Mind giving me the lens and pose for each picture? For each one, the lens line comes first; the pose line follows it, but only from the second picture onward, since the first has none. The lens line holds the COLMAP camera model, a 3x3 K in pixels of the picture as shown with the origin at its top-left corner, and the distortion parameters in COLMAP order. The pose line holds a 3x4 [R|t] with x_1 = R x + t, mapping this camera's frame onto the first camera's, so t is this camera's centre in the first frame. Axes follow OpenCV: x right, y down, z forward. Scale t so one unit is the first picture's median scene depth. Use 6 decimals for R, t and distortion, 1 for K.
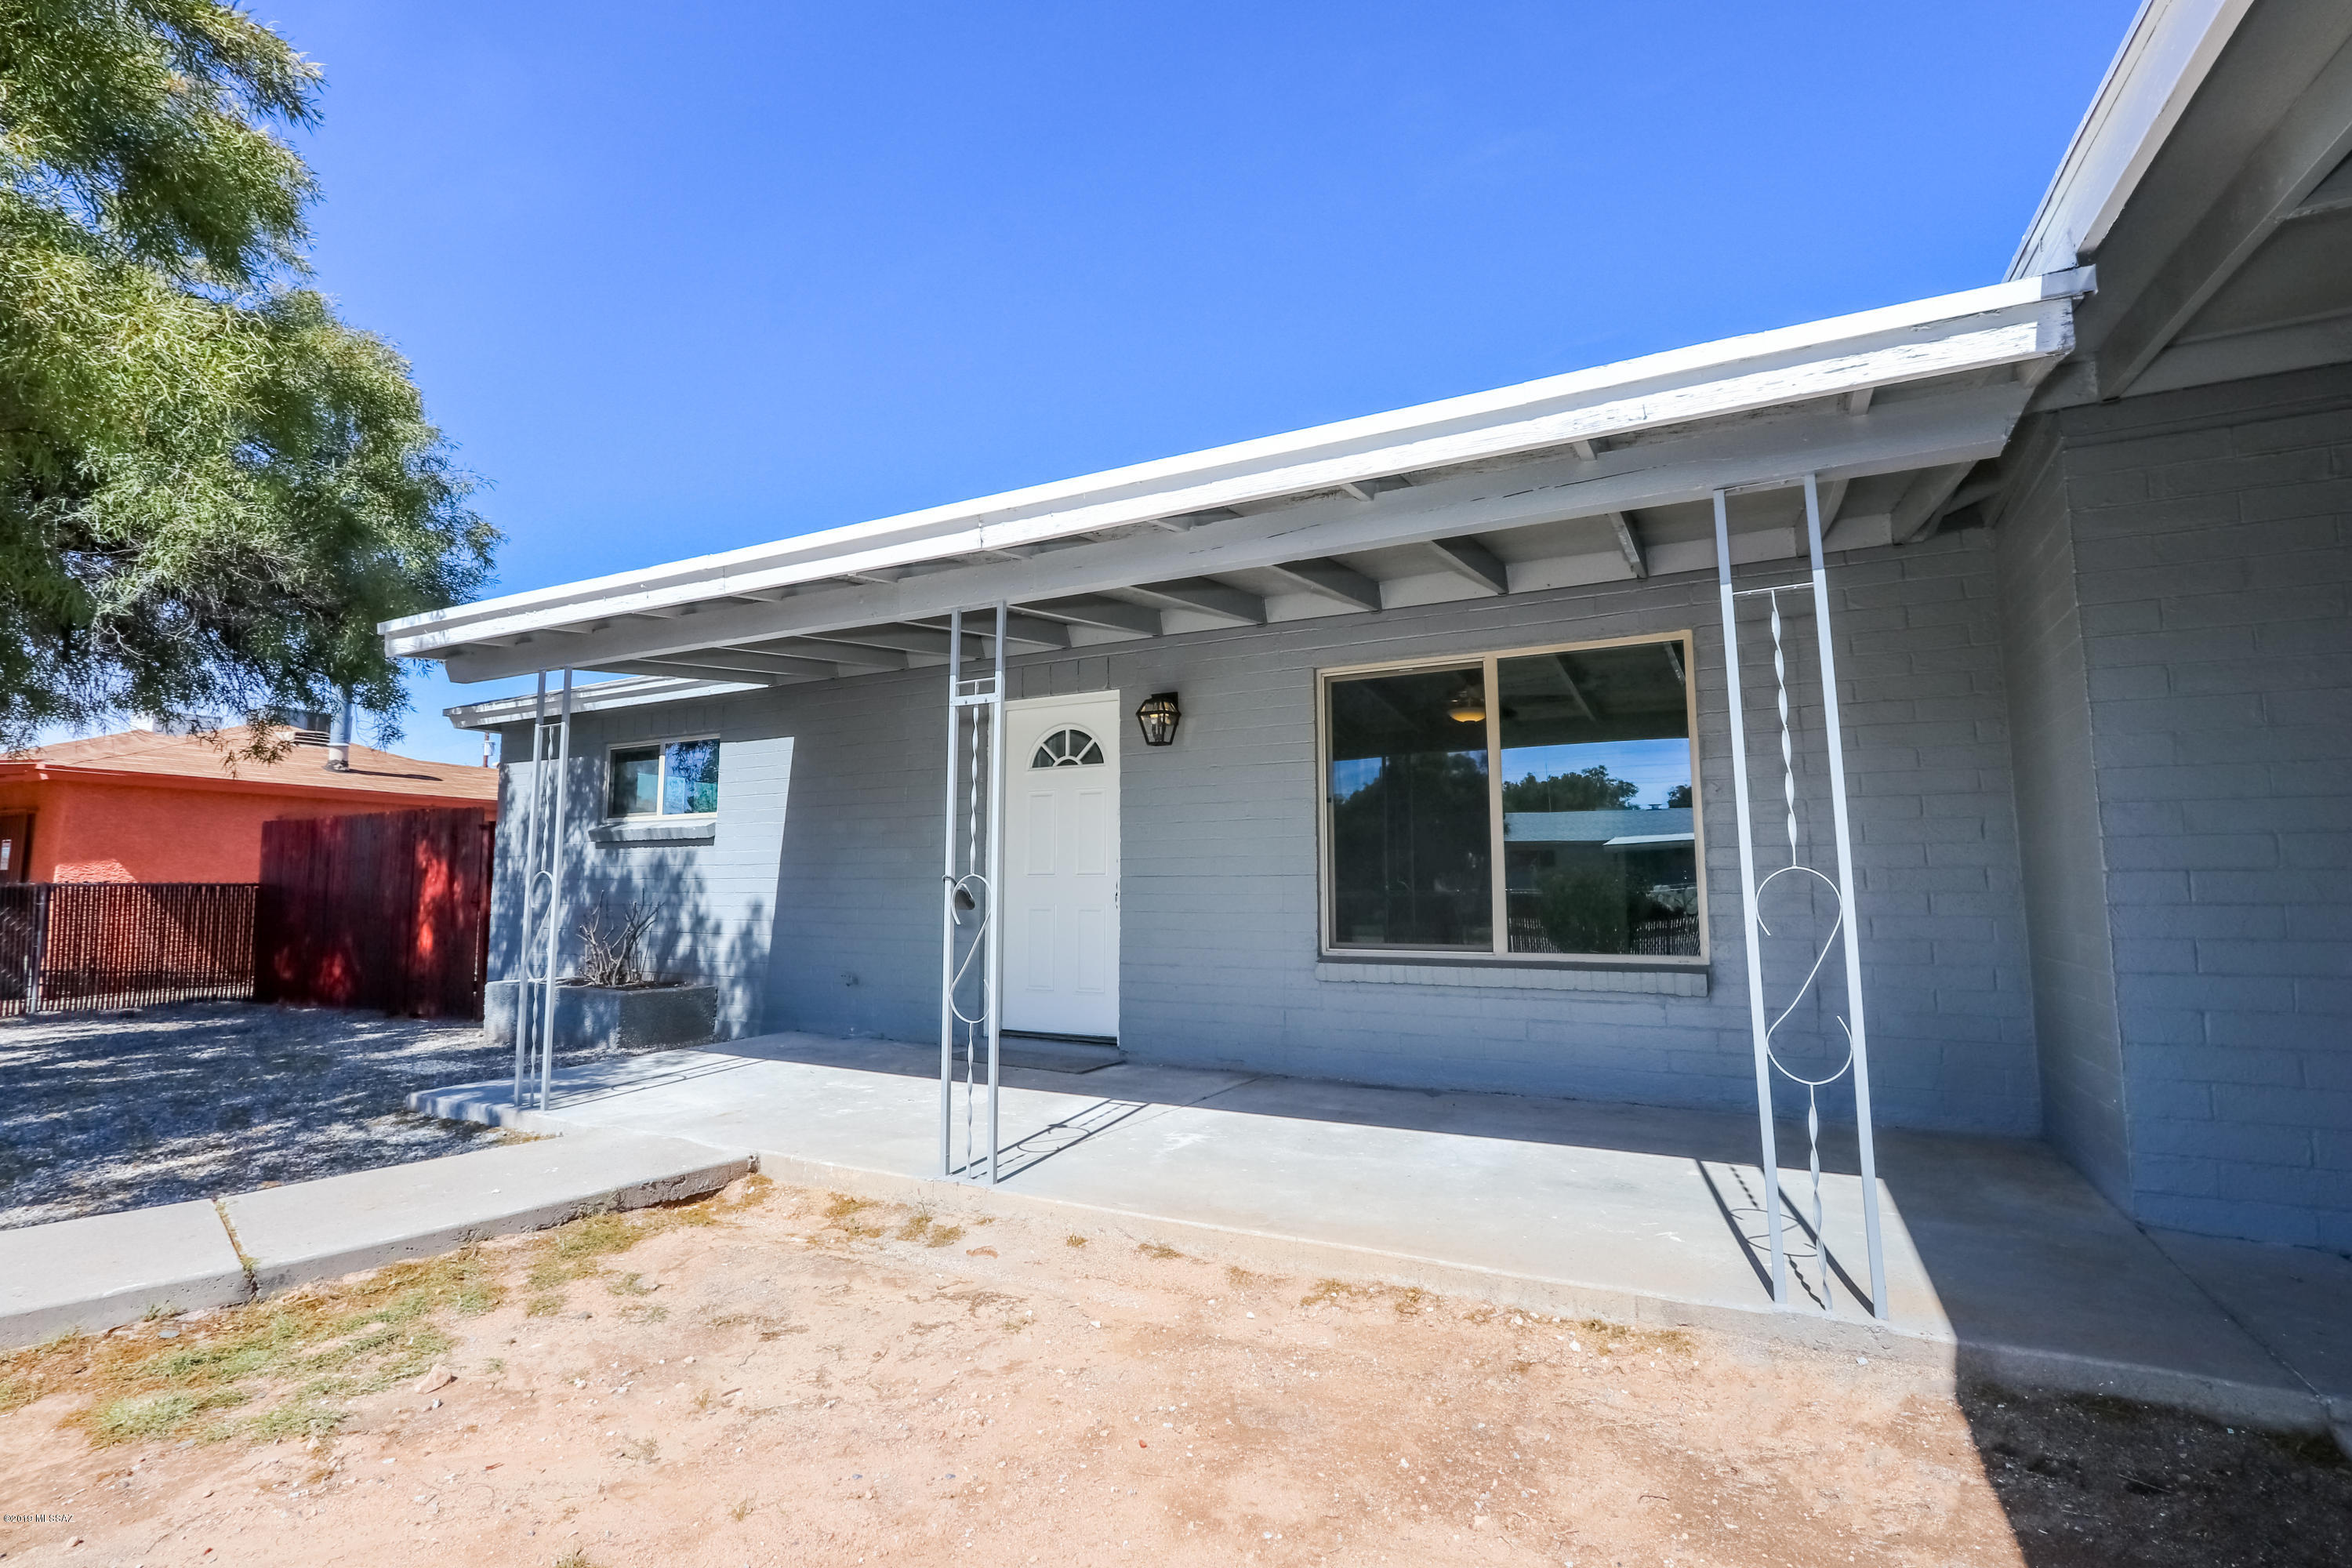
lens RADIAL K [[1114.0, 0, 1137.1], [0, 1114.0, 771.5], [0, 0, 1]] dist [-0.018322, 0.000242]
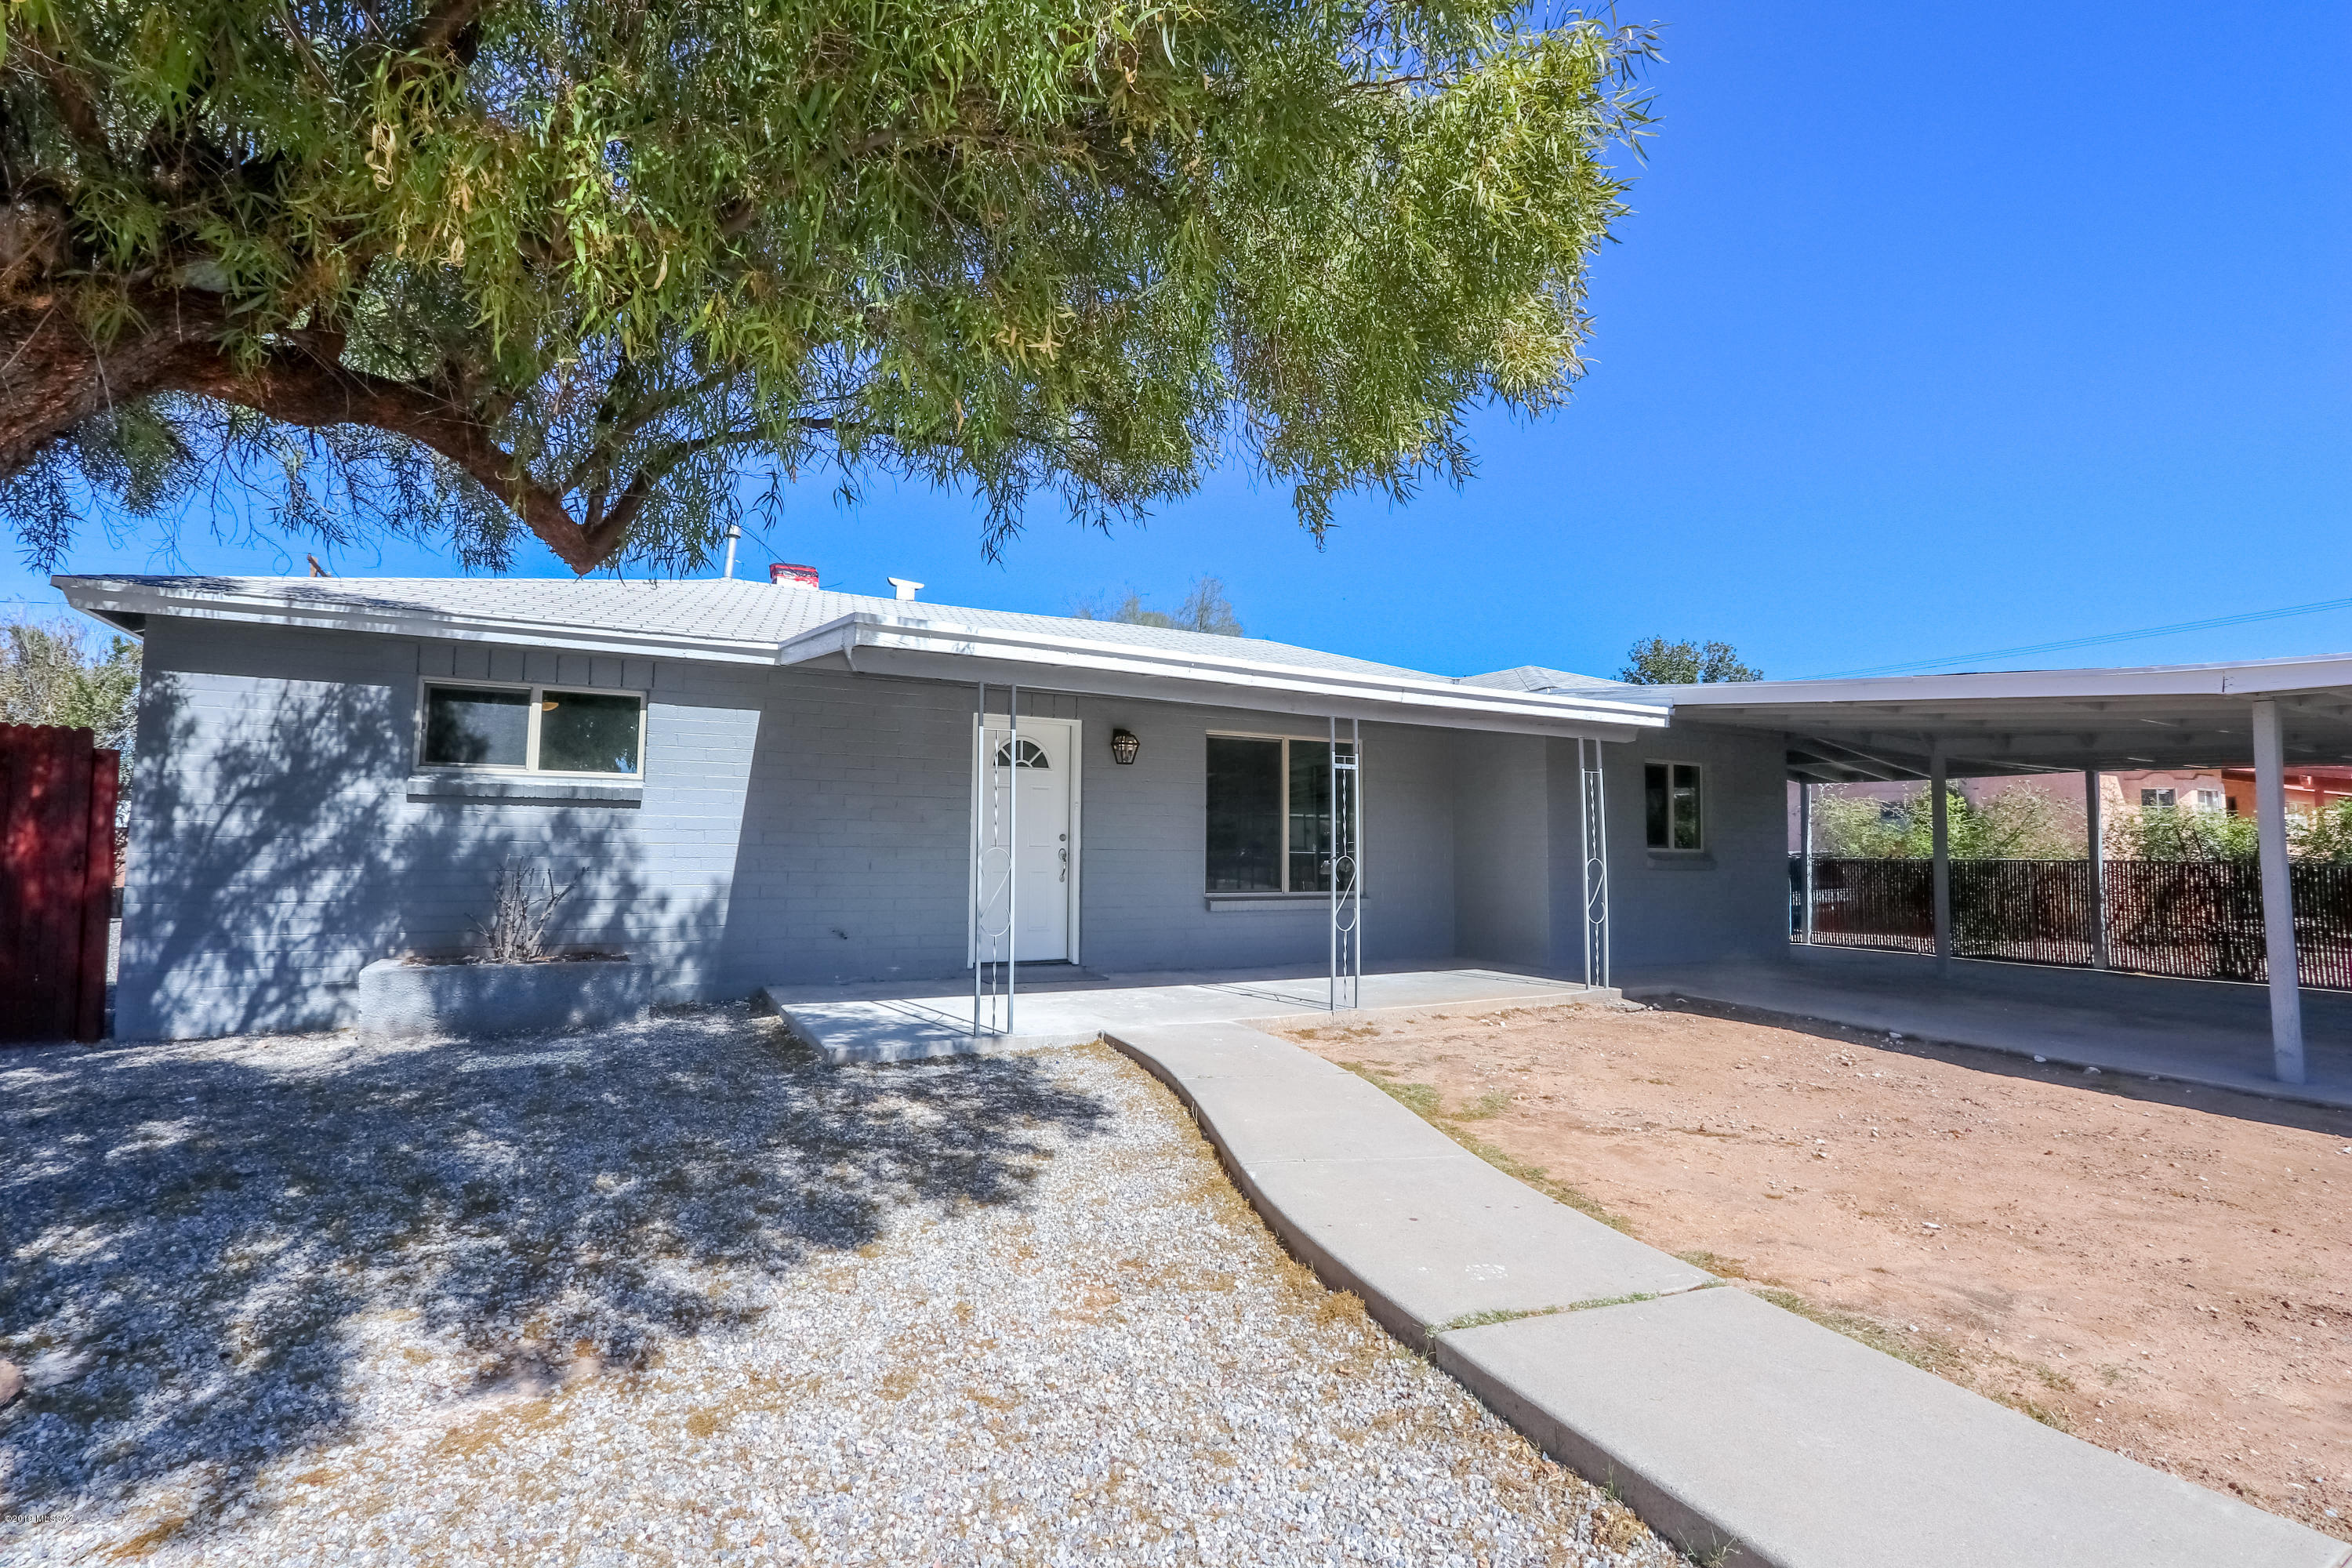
lens RADIAL K [[1080.6, 0, 1136.7], [0, 1080.6, 773.3], [0, 0, 1]] dist [-0.020824, 0.000301]
pose [[0.538588, 0.064473, 0.840099, -1.104291], [-0.101241, 0.994796, -0.011439, 0.003248], [-0.836465, -0.078892, 0.542313, 0.161236]]
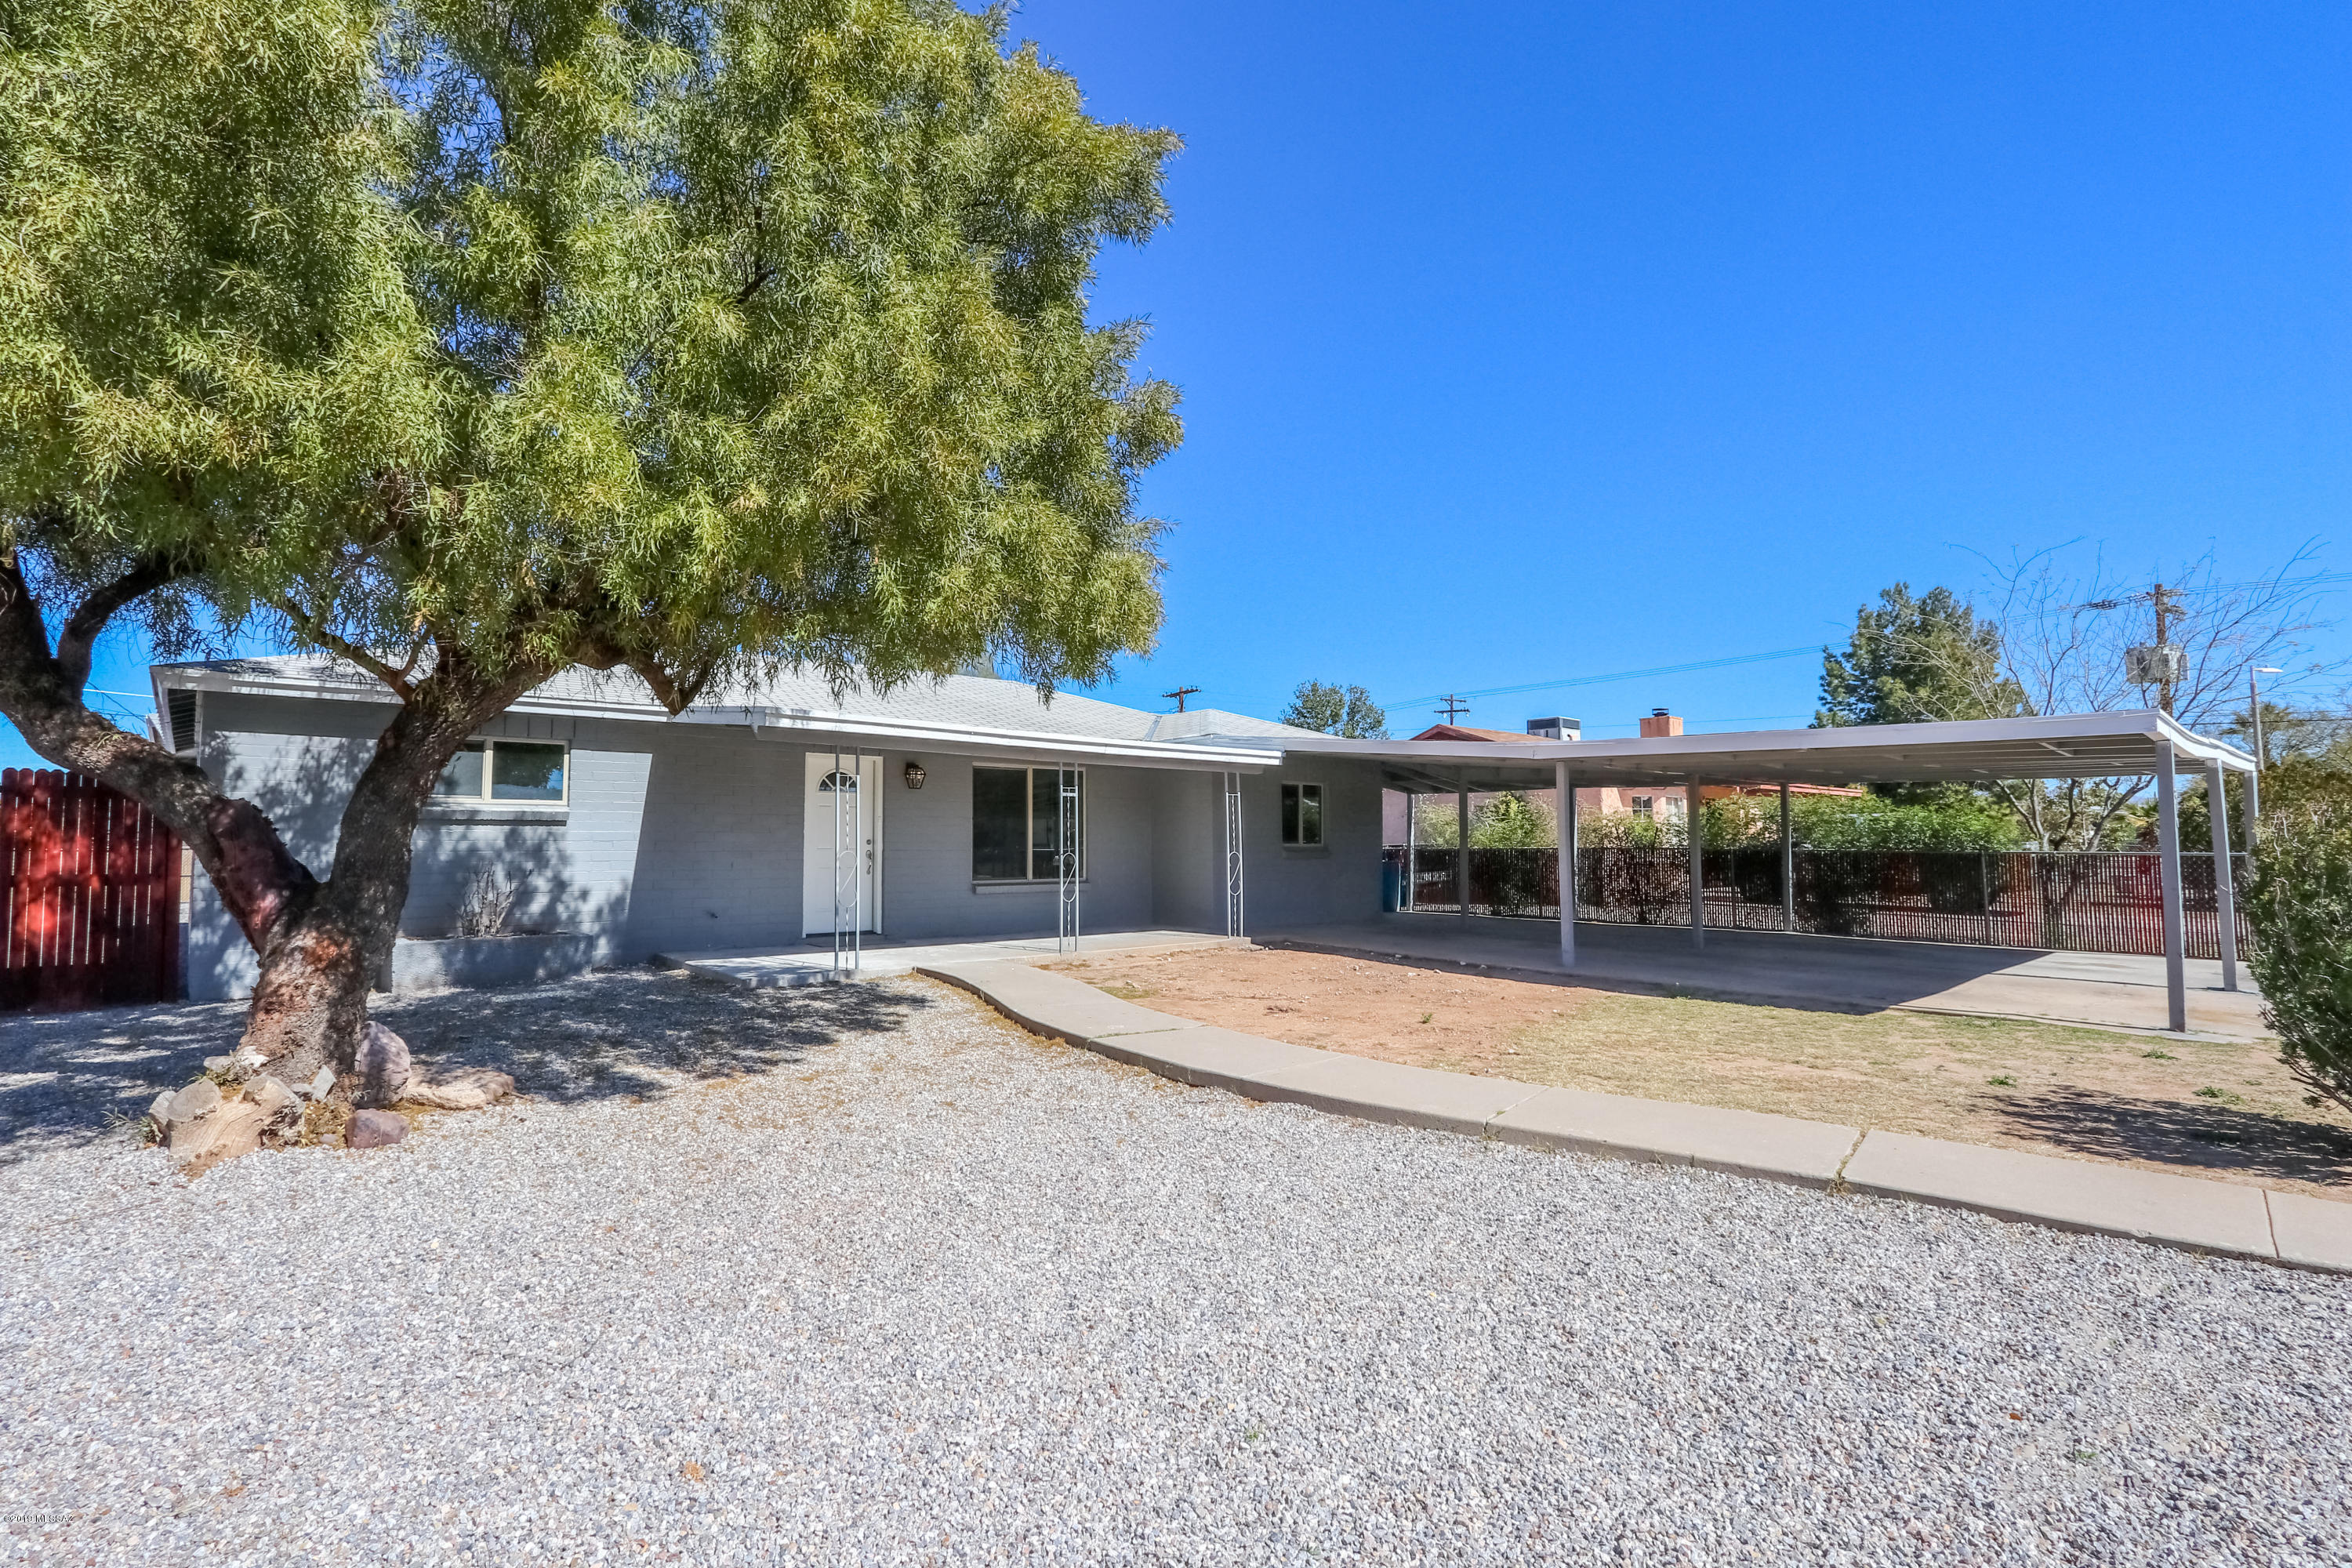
lens RADIAL K [[1114.0, 0, 1137.1], [0, 1114.0, 771.5], [0, 0, 1]] dist [-0.018322, 0.000242]
pose [[0.329134, 0.062055, 0.942242, -1.664276], [-0.097721, 0.994719, -0.031376, -0.028614], [-0.939213, -0.081750, 0.333460, -0.092005]]
